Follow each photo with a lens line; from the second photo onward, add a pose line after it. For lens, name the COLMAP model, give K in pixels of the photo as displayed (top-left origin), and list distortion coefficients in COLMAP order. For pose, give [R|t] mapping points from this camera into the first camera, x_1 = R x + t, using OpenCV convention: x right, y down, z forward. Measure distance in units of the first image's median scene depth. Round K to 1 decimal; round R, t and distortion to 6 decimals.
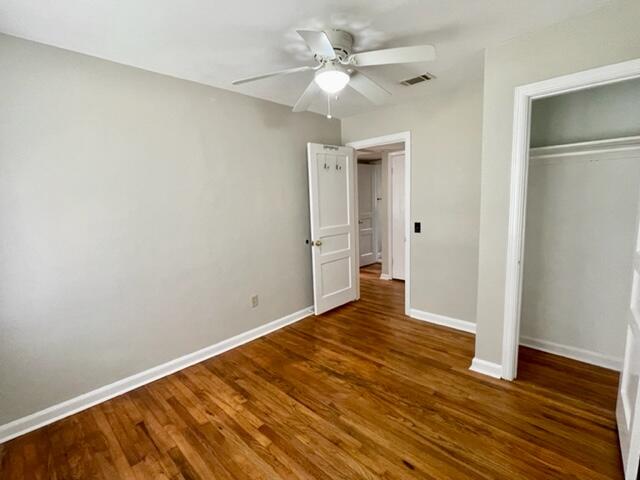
lens RADIAL K [[310.5, 0, 320.0], [0, 310.5, 240.0], [0, 0, 1]] dist [-0.001279, 0.000007]
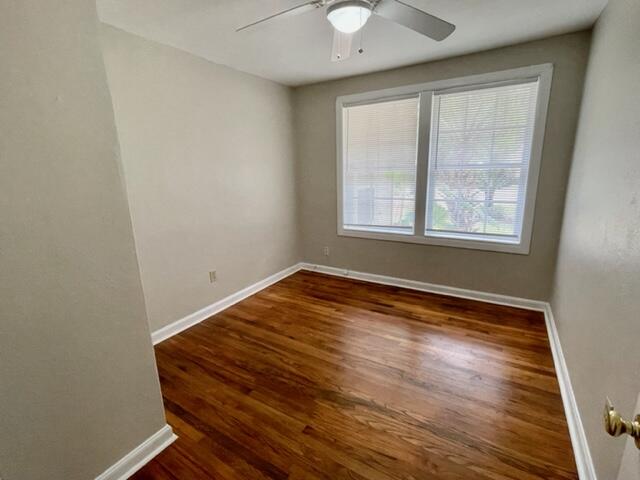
lens RADIAL K [[310.5, 0, 320.0], [0, 310.5, 240.0], [0, 0, 1]] dist [-0.001279, 0.000007]
pose [[-0.975253, 0.108012, -0.192910, 0.324017], [0.031683, 0.931813, 0.361554, -0.272070], [0.218808, 0.346495, -0.912176, 1.895645]]
